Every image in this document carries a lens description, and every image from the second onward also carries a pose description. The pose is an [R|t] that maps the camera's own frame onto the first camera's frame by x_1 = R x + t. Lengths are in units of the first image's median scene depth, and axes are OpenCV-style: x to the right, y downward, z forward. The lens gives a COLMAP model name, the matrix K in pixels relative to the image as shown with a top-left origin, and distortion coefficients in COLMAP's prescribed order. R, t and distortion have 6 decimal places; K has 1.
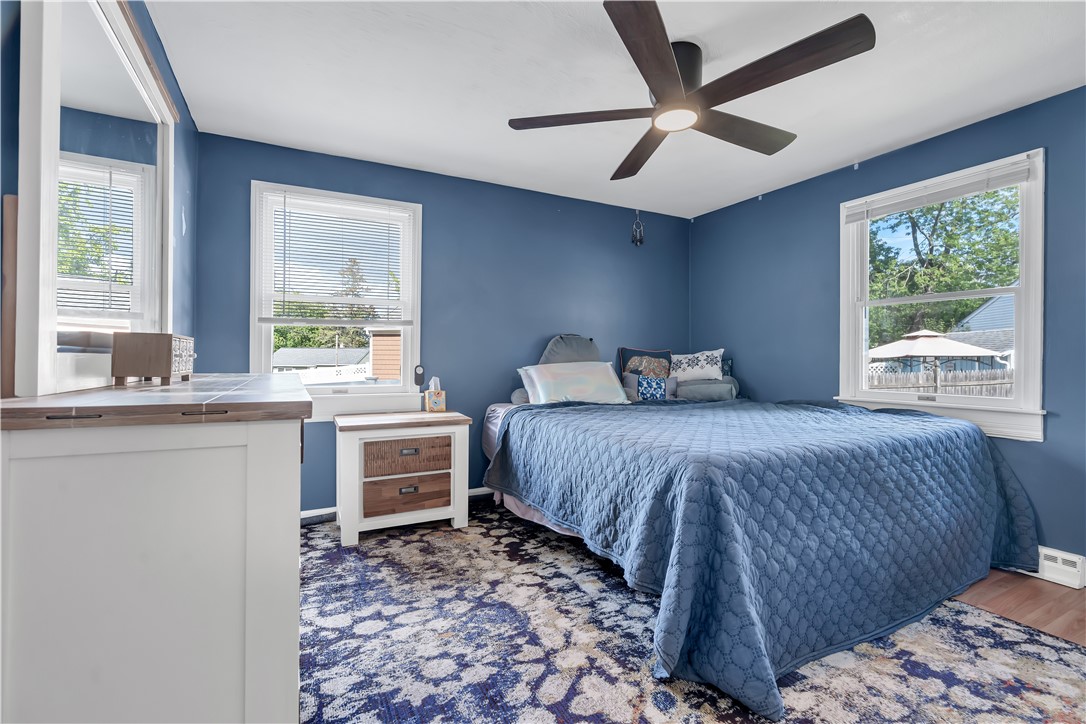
lens RADIAL K [[494.3, 0, 553.6], [0, 494.3, 358.7], [0, 0, 1]] dist [-0.002674, 0.000435]
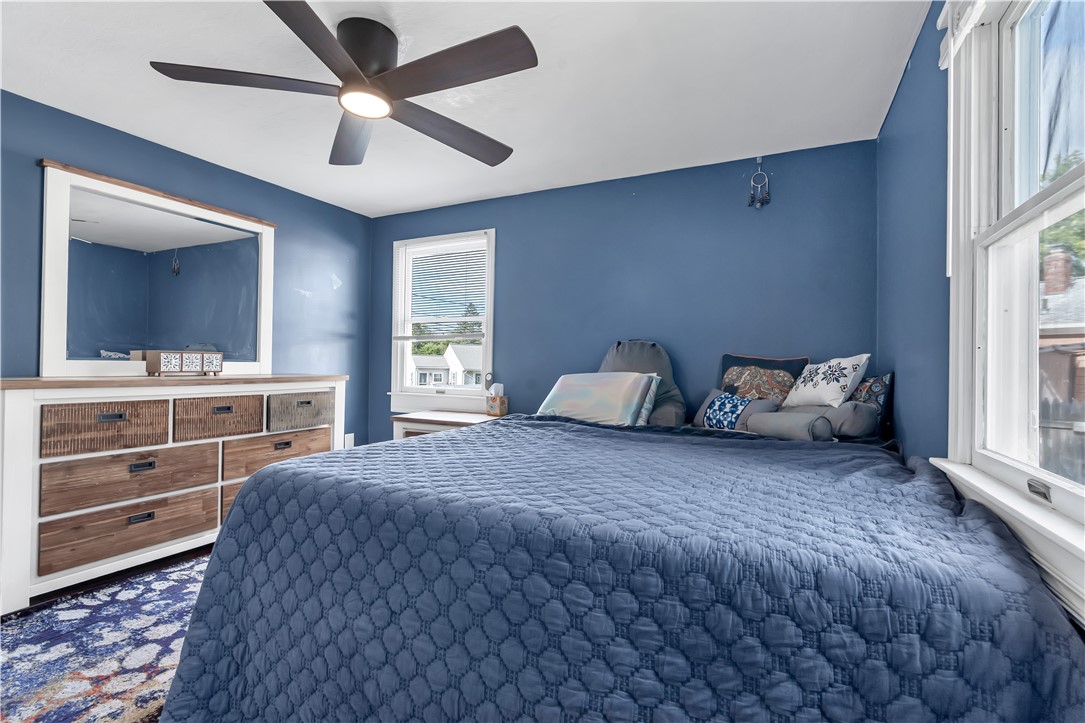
lens RADIAL K [[493.9, 0, 543.7], [0, 493.9, 362.9], [0, 0, 1]] dist [-0.002674, 0.000435]
pose [[0.587154, 0.001444, -0.809474, 1.015635], [-0.013548, 0.999876, -0.008043, -0.000607], [0.809362, 0.015690, 0.587100, 0.636730]]
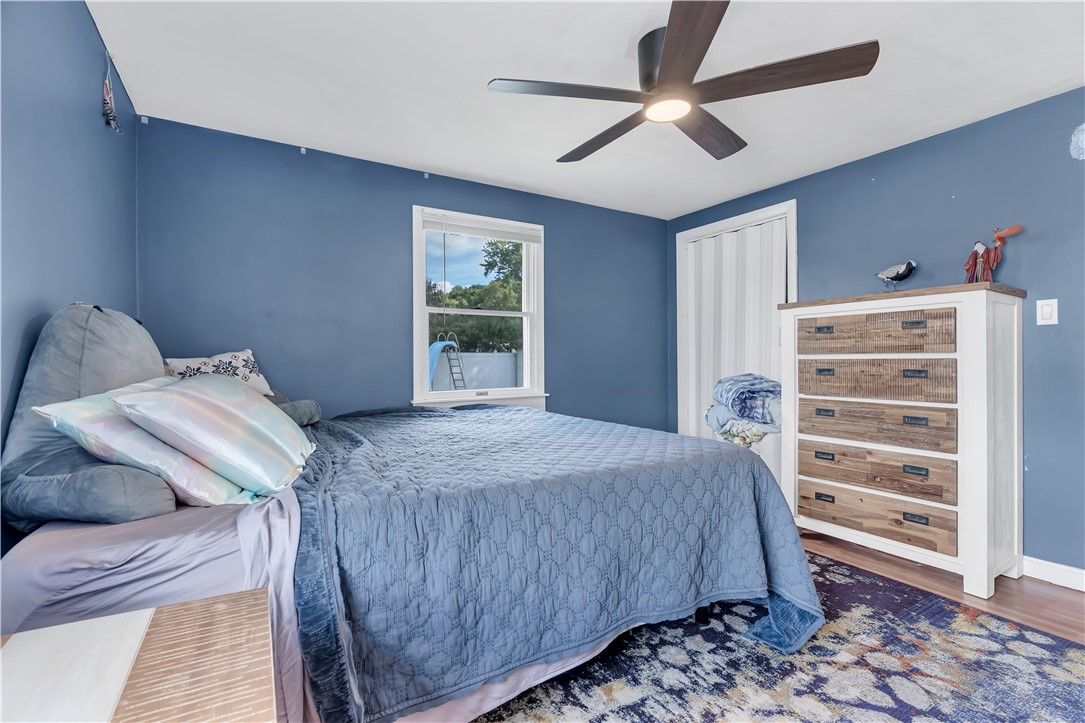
lens RADIAL K [[493.9, 0, 546.9], [0, 493.9, 359.9], [0, 0, 1]] dist [-0.002674, 0.000435]
pose [[-0.063018, -0.002062, 0.998010, -0.590572], [0.008332, 0.999962, 0.002592, -0.007712], [-0.997978, 0.008479, -0.062999, 1.118906]]
